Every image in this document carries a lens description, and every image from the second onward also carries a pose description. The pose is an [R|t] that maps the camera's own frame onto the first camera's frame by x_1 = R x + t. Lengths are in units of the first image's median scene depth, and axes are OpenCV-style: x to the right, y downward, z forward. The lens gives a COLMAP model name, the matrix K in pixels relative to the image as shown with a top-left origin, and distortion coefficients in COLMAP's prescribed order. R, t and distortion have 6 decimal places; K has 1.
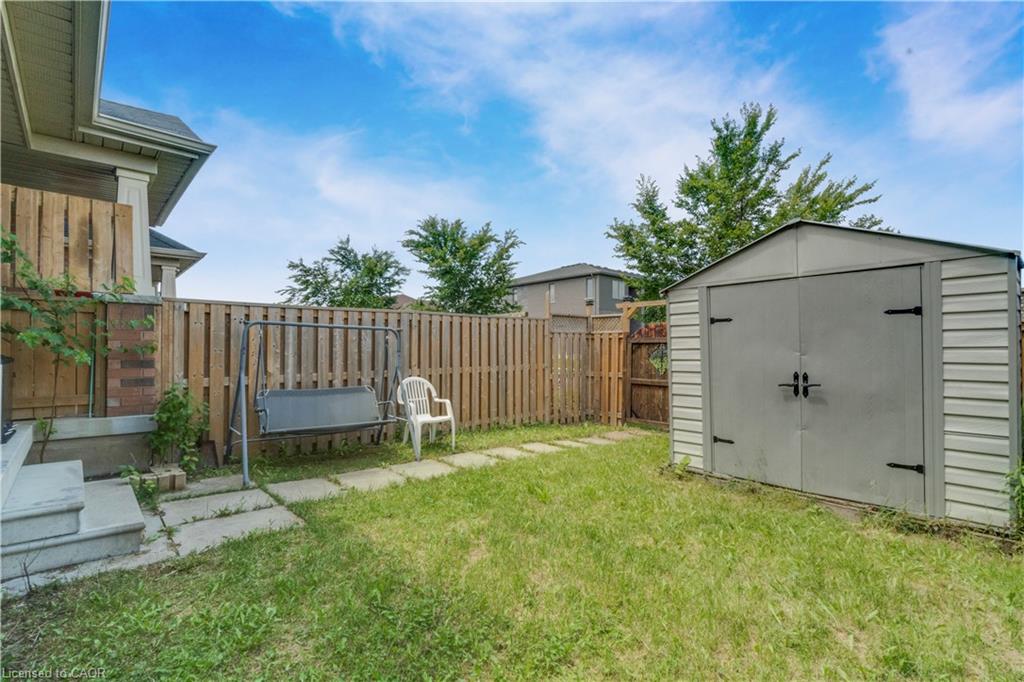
lens RADIAL K [[456.5, 0, 505.3], [0, 456.5, 345.3], [0, 0, 1]] dist [-0.001474, 0.000239]
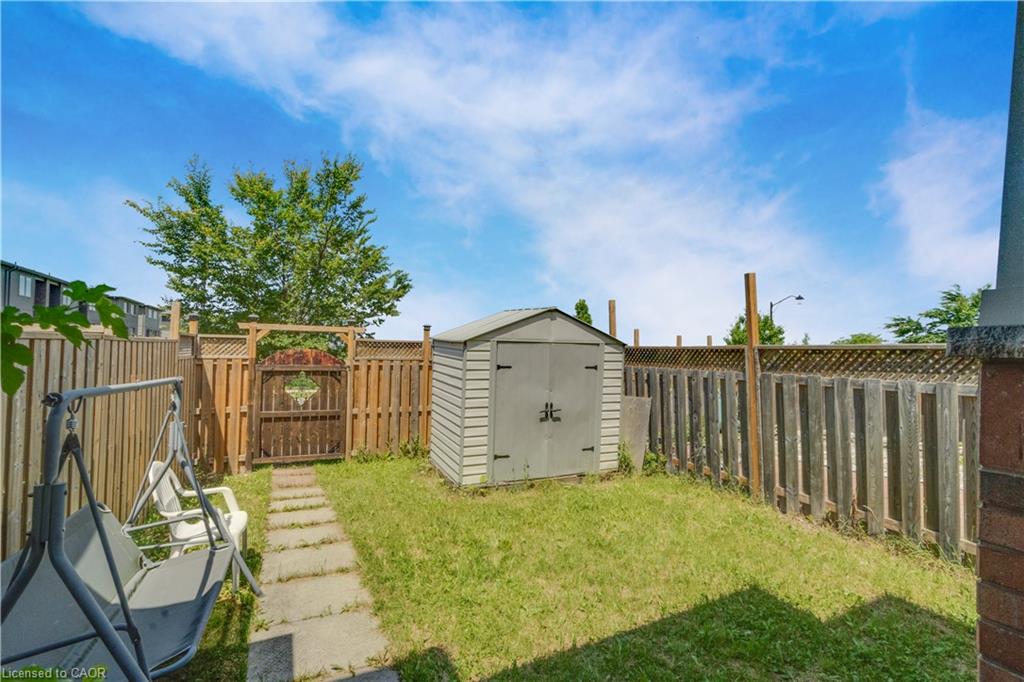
lens RADIAL K [[456.5, 0, 505.3], [0, 456.5, 345.3], [0, 0, 1]] dist [-0.001474, 0.000239]
pose [[0.292242, 0.027607, 0.955946, -0.435450], [-0.023779, 0.999484, -0.021595, -0.048364], [-0.956049, -0.016420, 0.292748, 0.323303]]
